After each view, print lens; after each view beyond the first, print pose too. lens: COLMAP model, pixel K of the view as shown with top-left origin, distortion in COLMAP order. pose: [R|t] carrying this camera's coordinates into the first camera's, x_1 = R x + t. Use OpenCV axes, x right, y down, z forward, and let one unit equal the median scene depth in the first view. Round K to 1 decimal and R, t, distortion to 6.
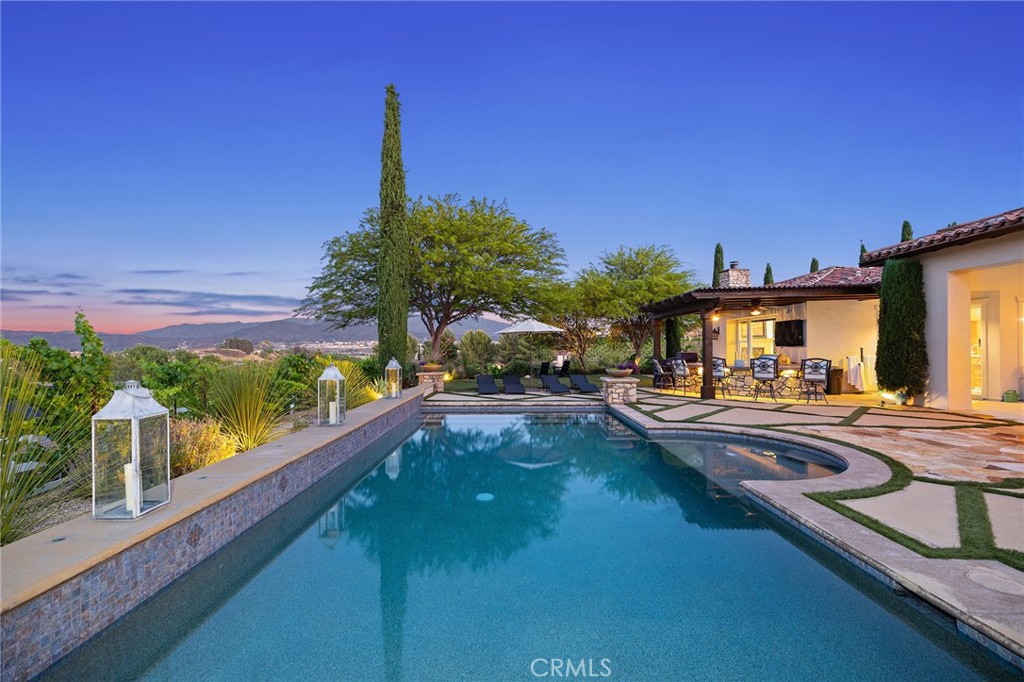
lens RADIAL K [[430.3, 0, 504.4], [0, 430.3, 342.6], [0, 0, 1]] dist [-0.003307, -0.000315]
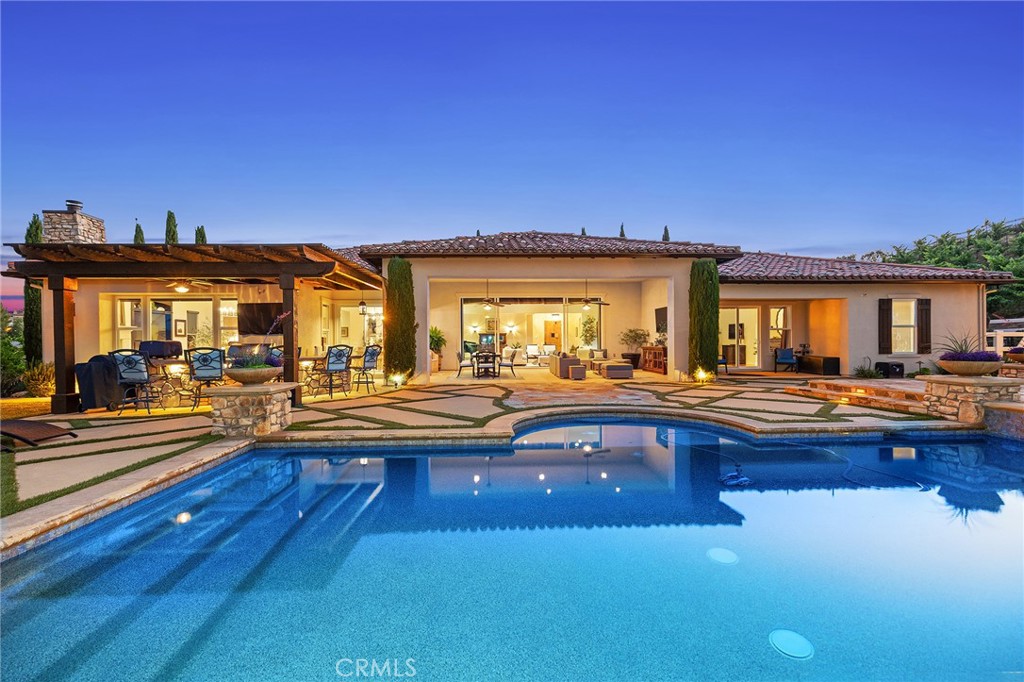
lens RADIAL K [[452.9, 0, 502.9], [0, 452.9, 347.8], [0, 0, 1]] dist [-0.008371, 0.000577]
pose [[-0.061319, -0.005032, 0.998106, -0.278192], [-0.002754, 0.999984, 0.004872, 0.035223], [-0.998114, -0.002450, -0.061332, 0.727989]]
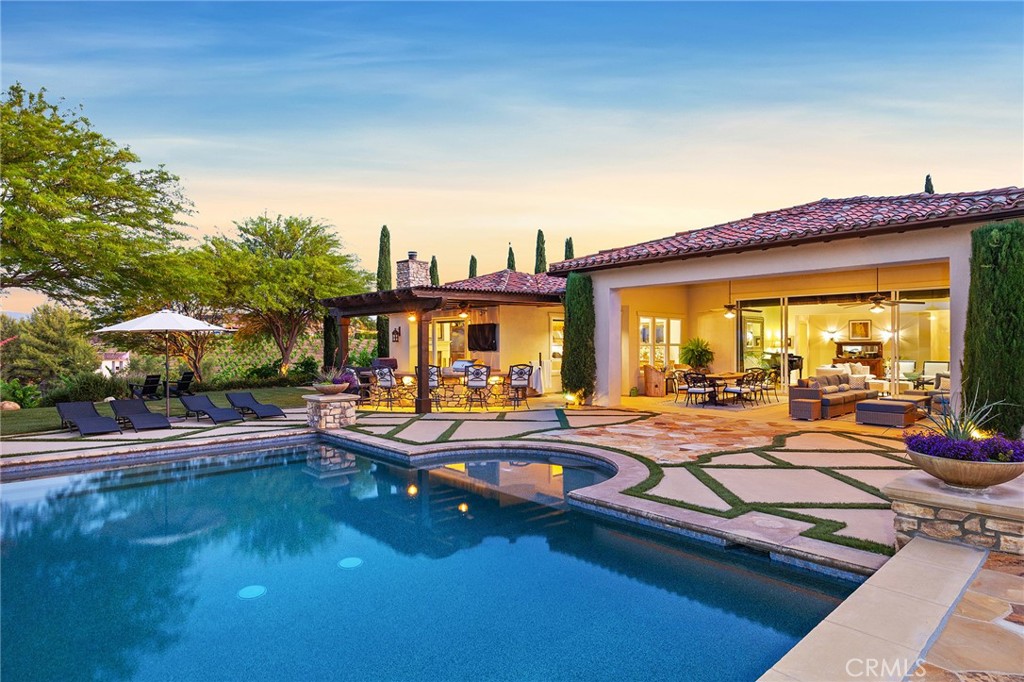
lens RADIAL K [[575.1, 0, 512.9], [0, 575.1, 338.7], [0, 0, 1]] dist [0.004582, -0.000414]
pose [[0.726367, 0.010379, 0.687229, -0.198313], [-0.008510, 0.999945, -0.006107, -0.014016], [-0.687254, -0.001412, 0.726416, 0.036158]]
